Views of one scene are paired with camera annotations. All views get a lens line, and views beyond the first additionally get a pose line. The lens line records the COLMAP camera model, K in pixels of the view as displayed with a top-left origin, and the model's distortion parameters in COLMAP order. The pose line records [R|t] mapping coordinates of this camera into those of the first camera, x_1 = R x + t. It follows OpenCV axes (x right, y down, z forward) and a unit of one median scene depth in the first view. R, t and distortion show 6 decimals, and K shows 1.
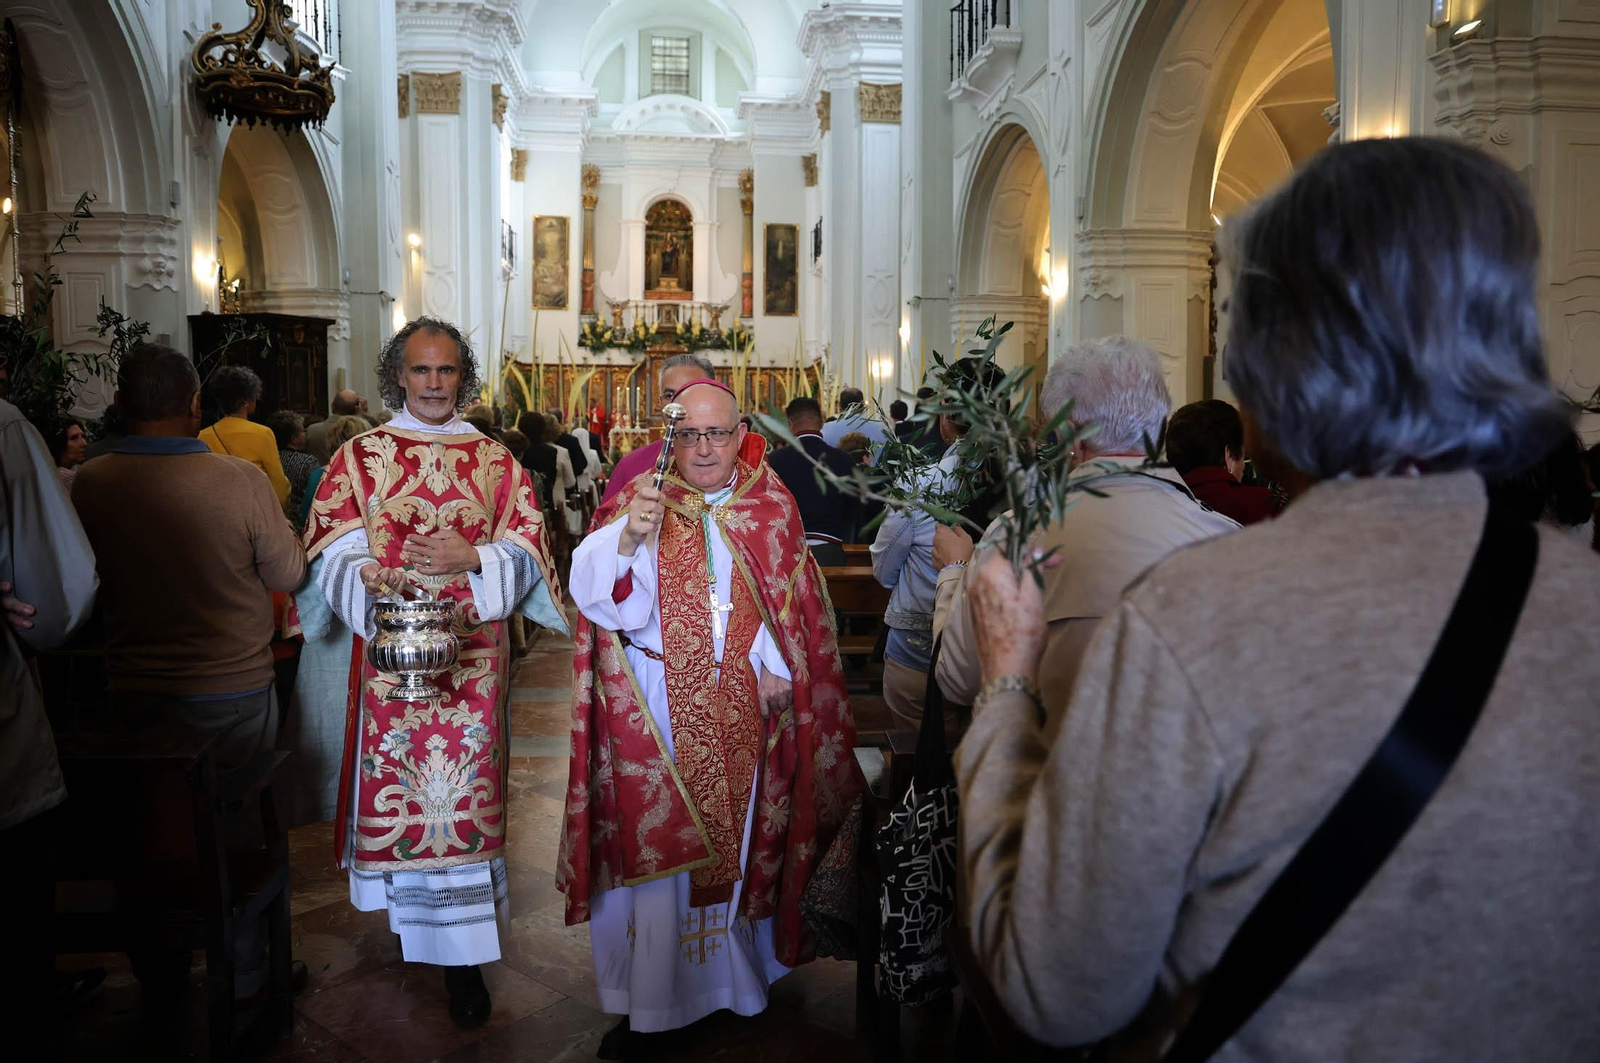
lens RADIAL K [[1125.3, 0, 800.0], [0, 1125.3, 531.5], [0, 0, 1]] dist [-0.097338, 0.070508]
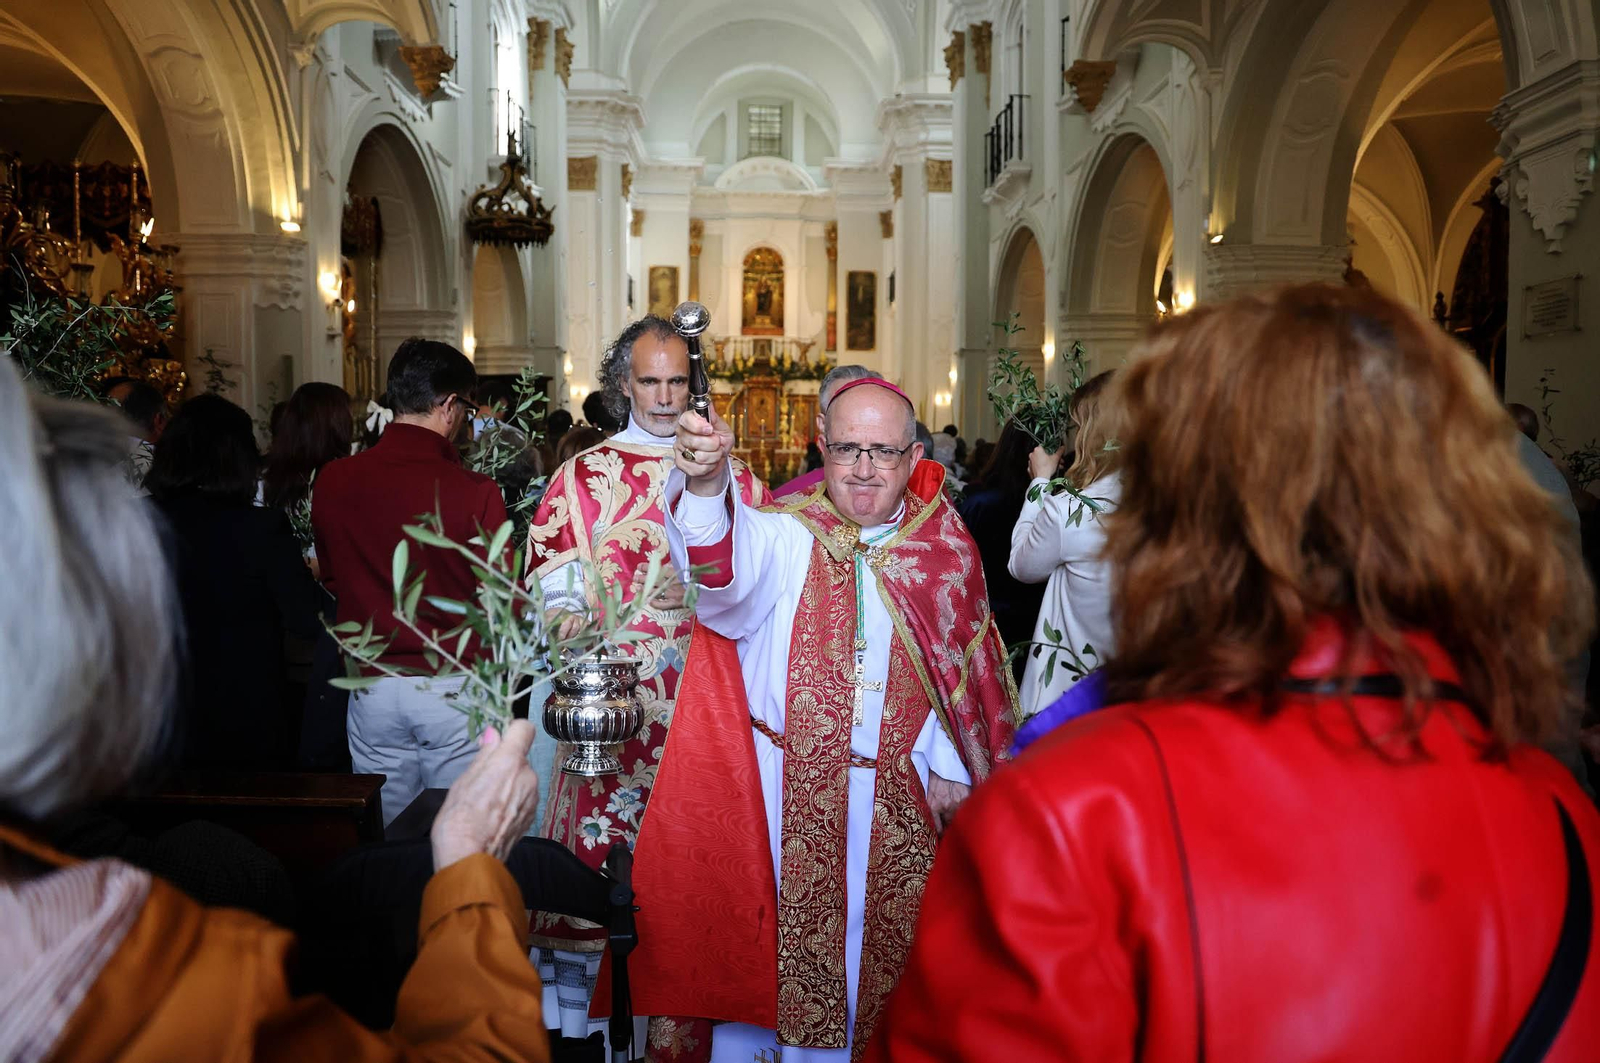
lens RADIAL K [[1125.3, 0, 800.0], [0, 1125.3, 531.5], [0, 0, 1]] dist [-0.097338, 0.070508]
pose [[0.997226, 0.007166, -0.074083, 0.007784], [-0.008311, 0.999851, -0.015149, 0.011933], [0.073964, 0.015723, 0.997137, -0.156049]]
